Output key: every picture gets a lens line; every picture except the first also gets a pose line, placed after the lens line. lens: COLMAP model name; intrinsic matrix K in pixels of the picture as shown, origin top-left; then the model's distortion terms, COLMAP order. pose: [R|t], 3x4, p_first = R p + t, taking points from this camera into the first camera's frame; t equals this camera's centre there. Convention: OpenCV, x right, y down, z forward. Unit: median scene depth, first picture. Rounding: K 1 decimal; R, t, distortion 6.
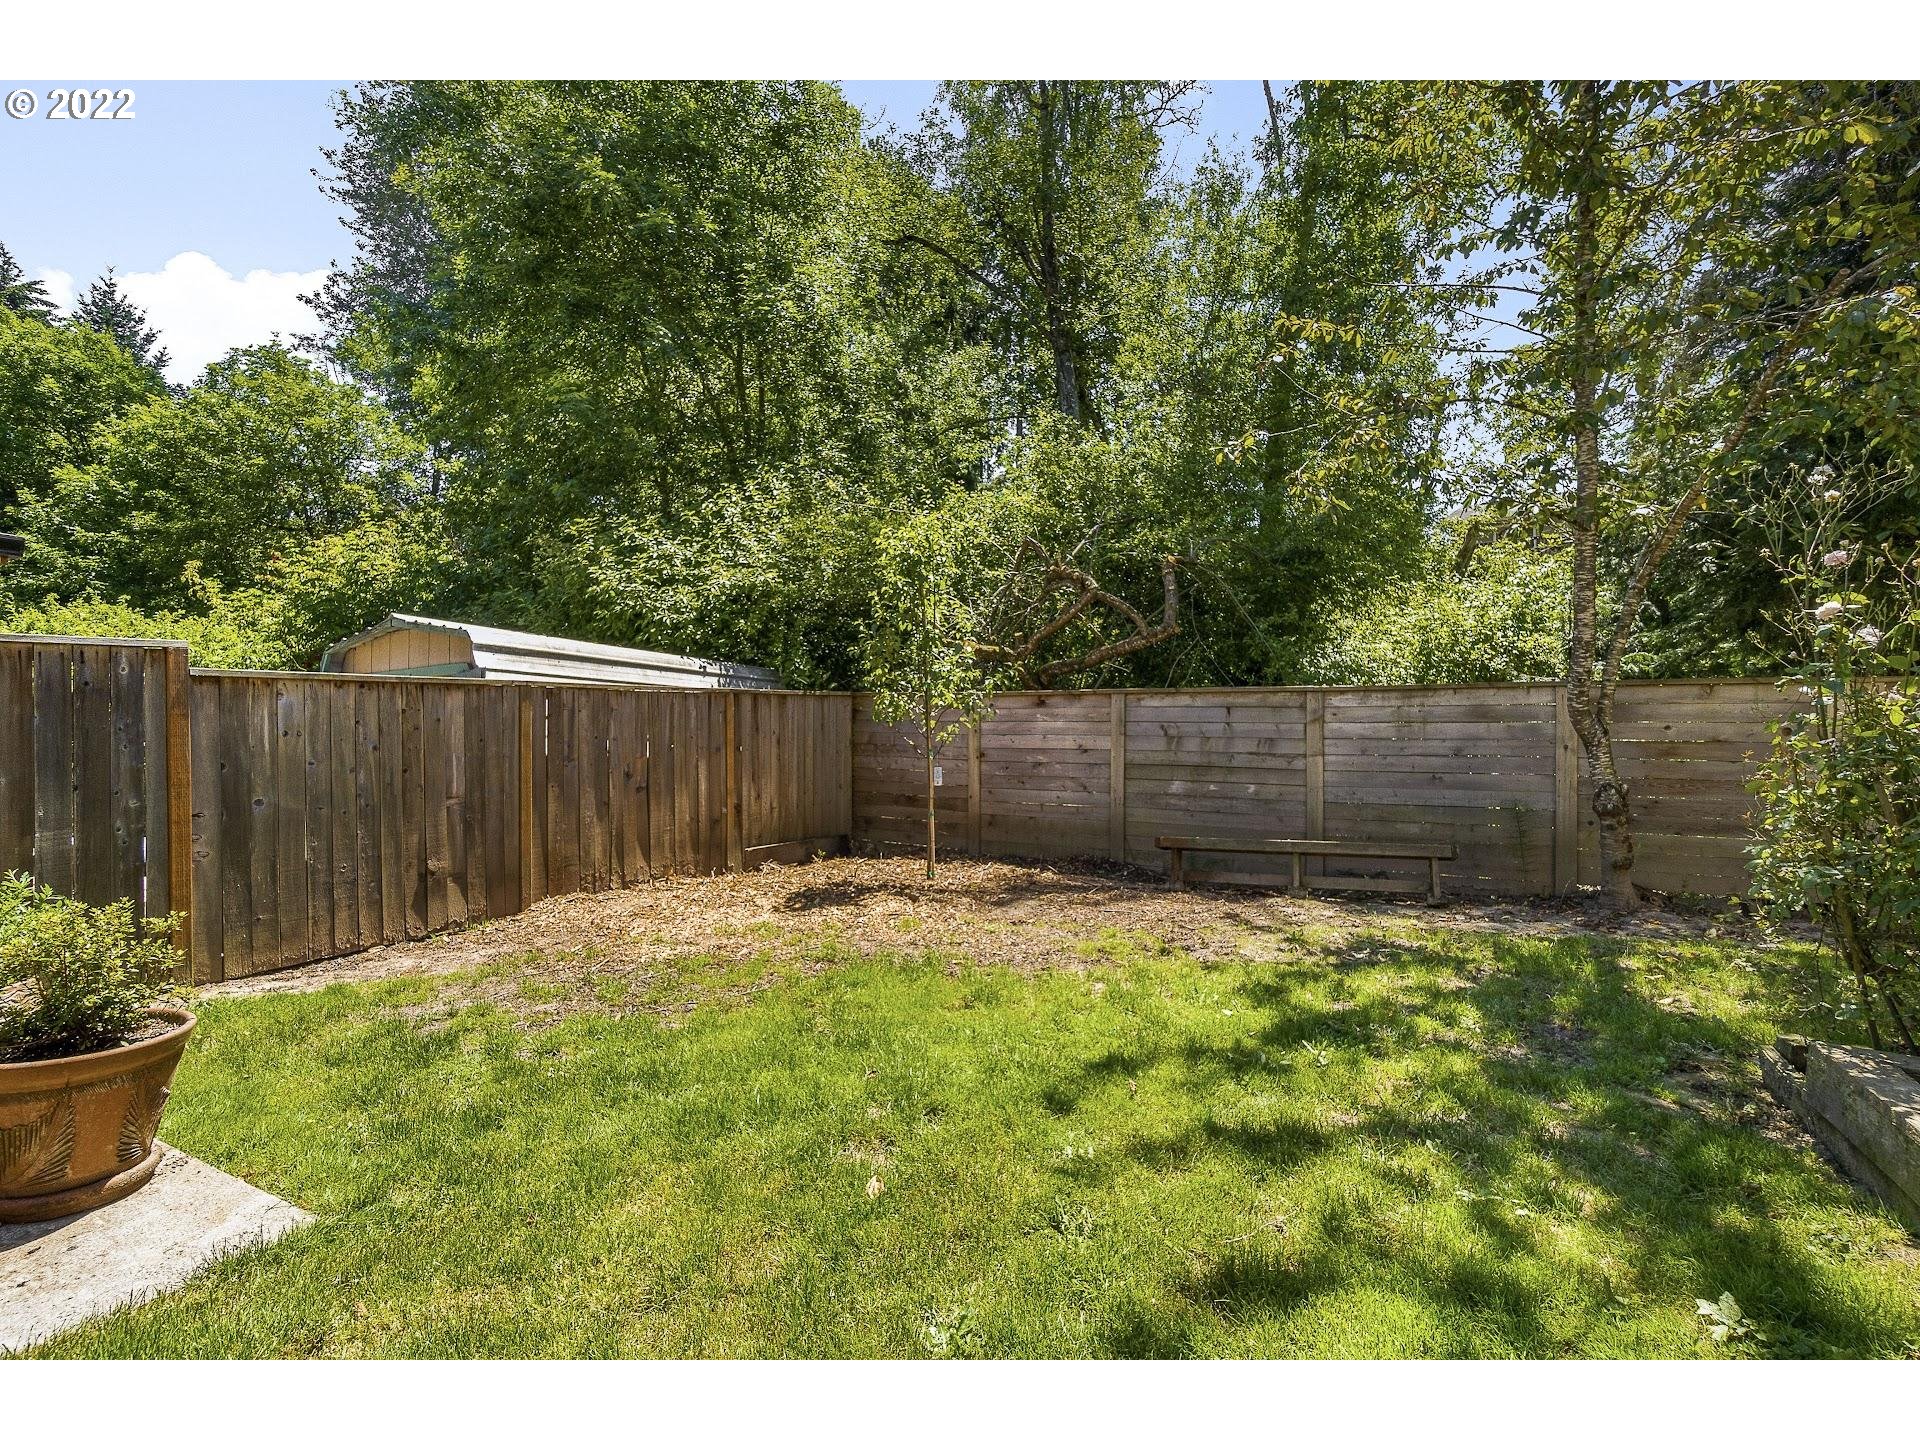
lens RADIAL K [[854.6, 0, 962.6], [0, 854.6, 725.6], [0, 0, 1]] dist [0.002270, 0.000726]
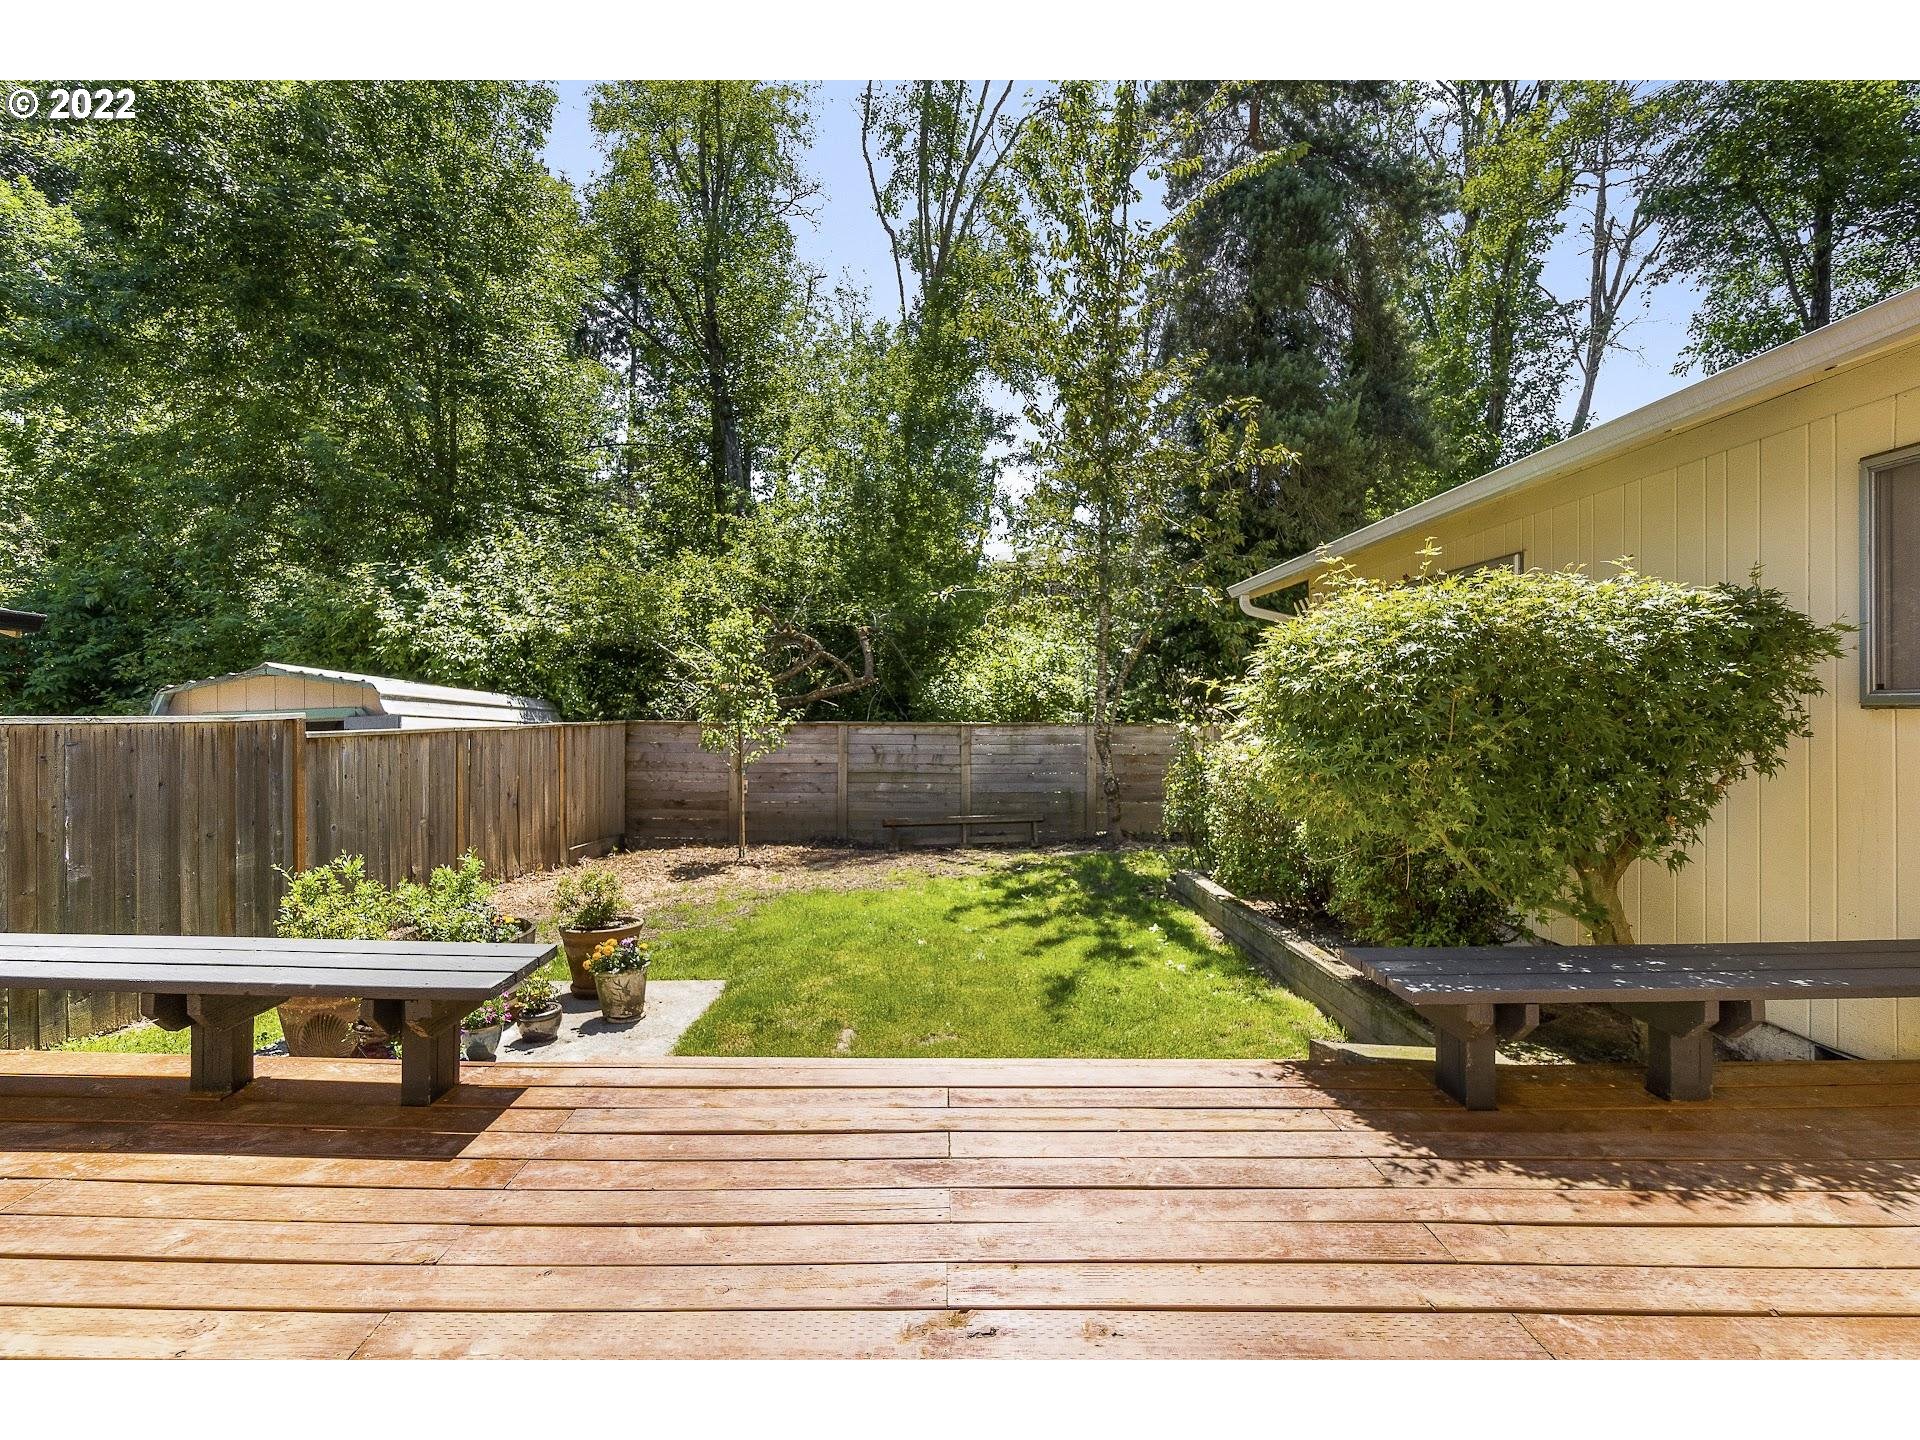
lens RADIAL K [[881.0, 0, 955.0], [0, 881.0, 706.4], [0, 0, 1]] dist [0.000294, 0.000226]
pose [[0.876815, 0.004825, 0.480804, -0.385337], [-0.000019, 0.999950, -0.010001, -0.055013], [-0.480828, 0.008760, 0.876771, -0.435170]]
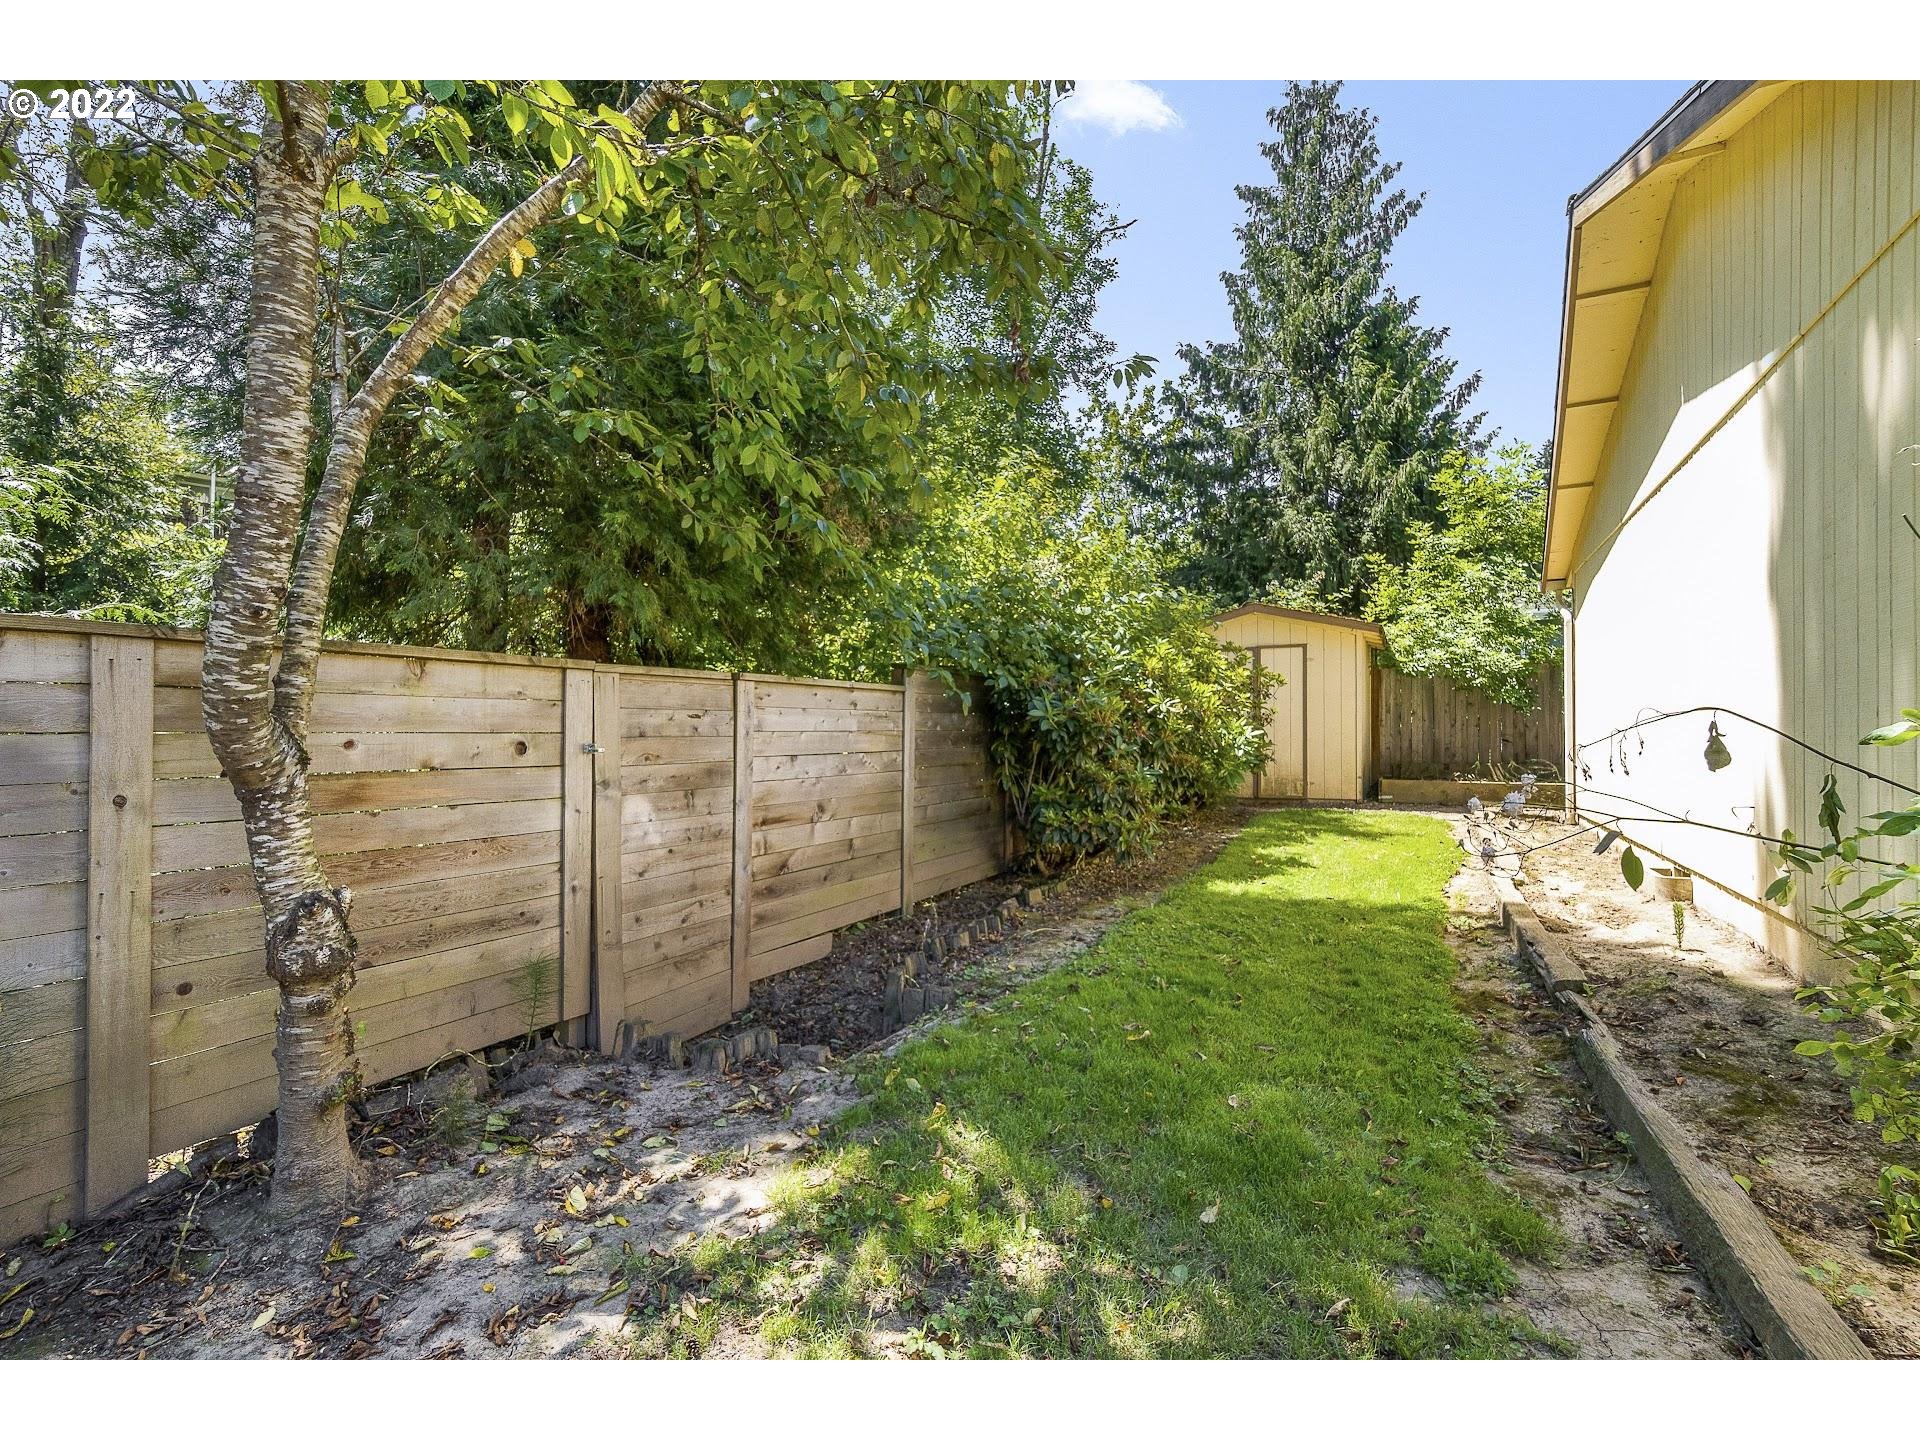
lens RADIAL K [[854.6, 0, 962.6], [0, 854.6, 725.6], [0, 0, 1]] dist [0.002270, 0.000726]
pose [[-0.022146, 0.009303, 0.999711, 0.265155], [0.001971, 0.999955, -0.009262, -0.002257], [-0.999753, 0.001765, -0.022163, 0.518685]]
